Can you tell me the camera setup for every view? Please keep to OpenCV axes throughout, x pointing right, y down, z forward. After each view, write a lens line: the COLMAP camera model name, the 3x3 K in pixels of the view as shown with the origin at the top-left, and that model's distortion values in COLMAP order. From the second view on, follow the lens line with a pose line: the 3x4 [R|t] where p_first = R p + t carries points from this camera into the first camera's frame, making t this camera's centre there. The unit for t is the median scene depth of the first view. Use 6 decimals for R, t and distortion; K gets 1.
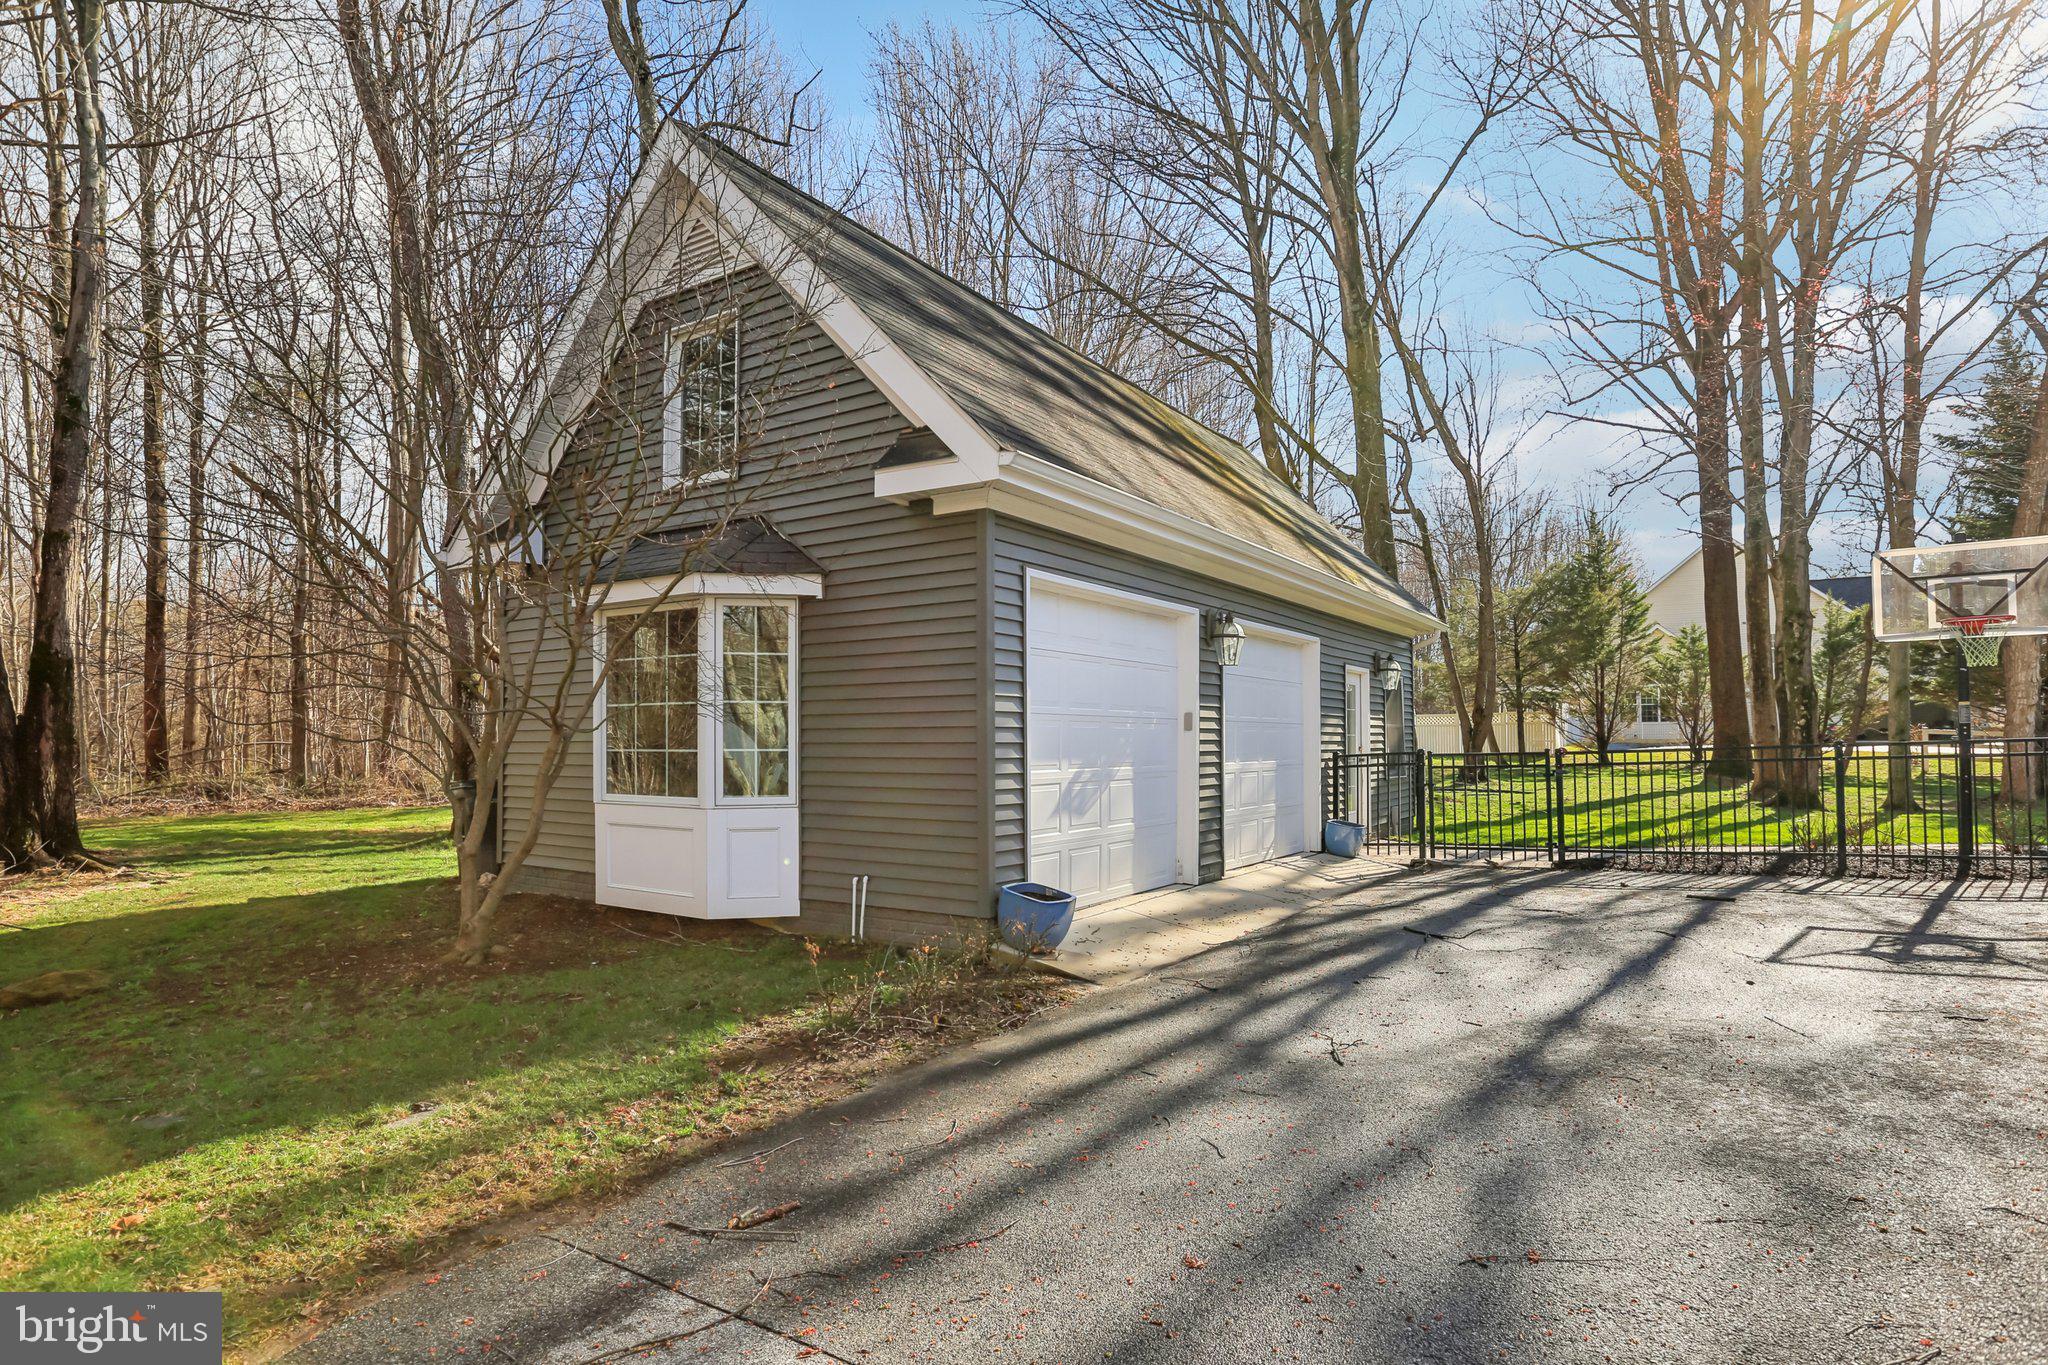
lens RADIAL K [[1129.1, 0, 1024.6], [0, 1129.1, 712.3], [0, 0, 1]] dist [-0.000723, 0.000488]
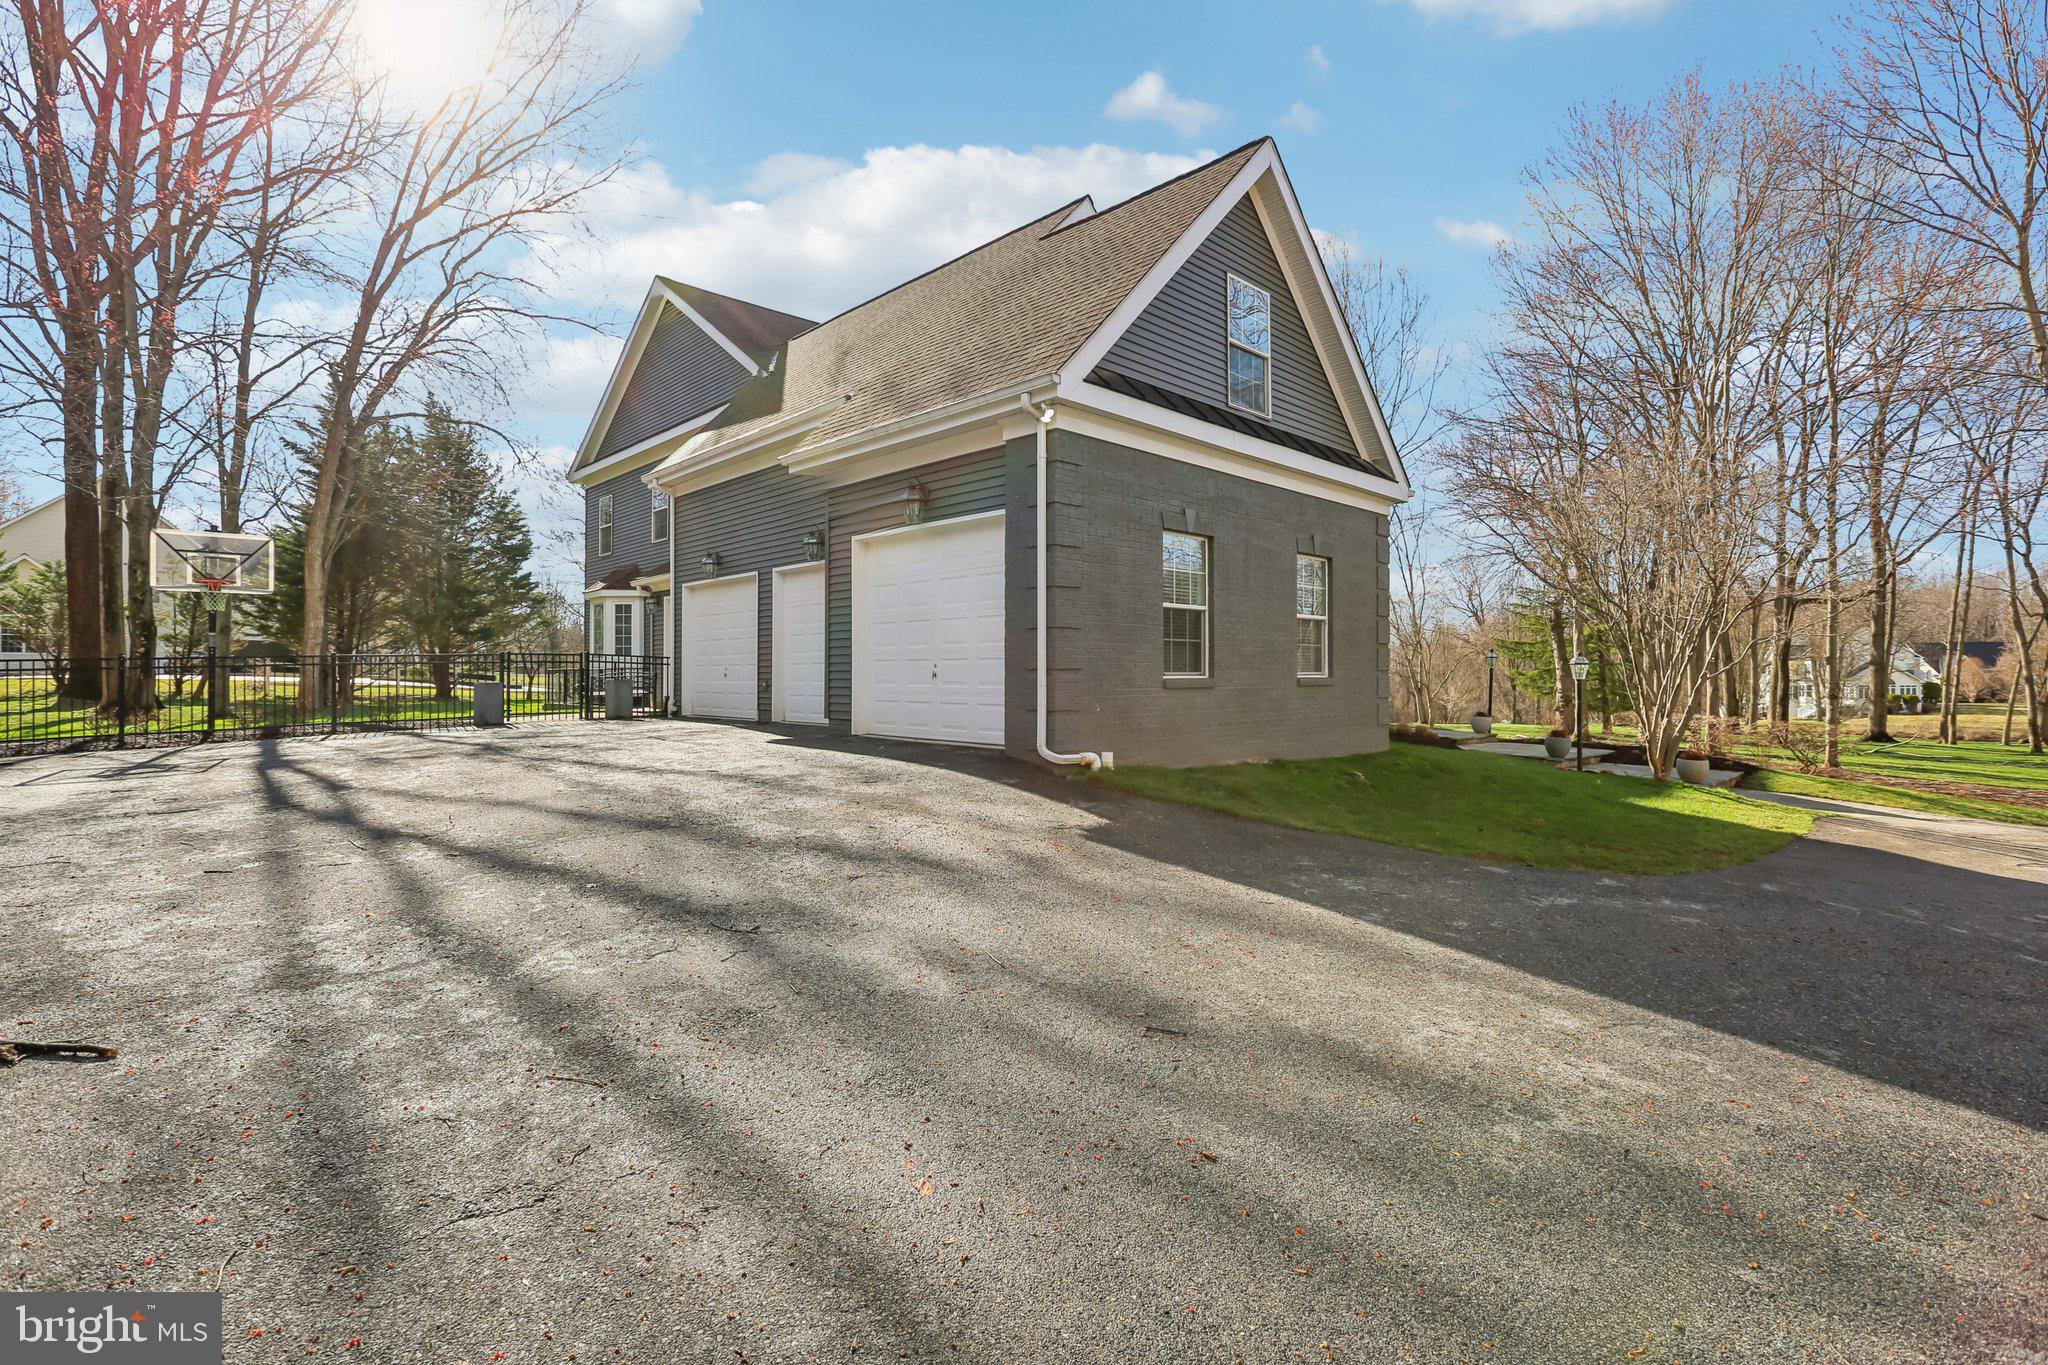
lens RADIAL K [[930.2, 0, 1021.5], [0, 930.2, 675.0], [0, 0, 1]] dist [-0.018588, -0.000007]
pose [[0.232948, 0.007338, 0.972461, -0.052602], [-0.029889, 0.999553, -0.000383, 0.005898], [-0.972030, -0.028976, 0.233063, -0.138865]]
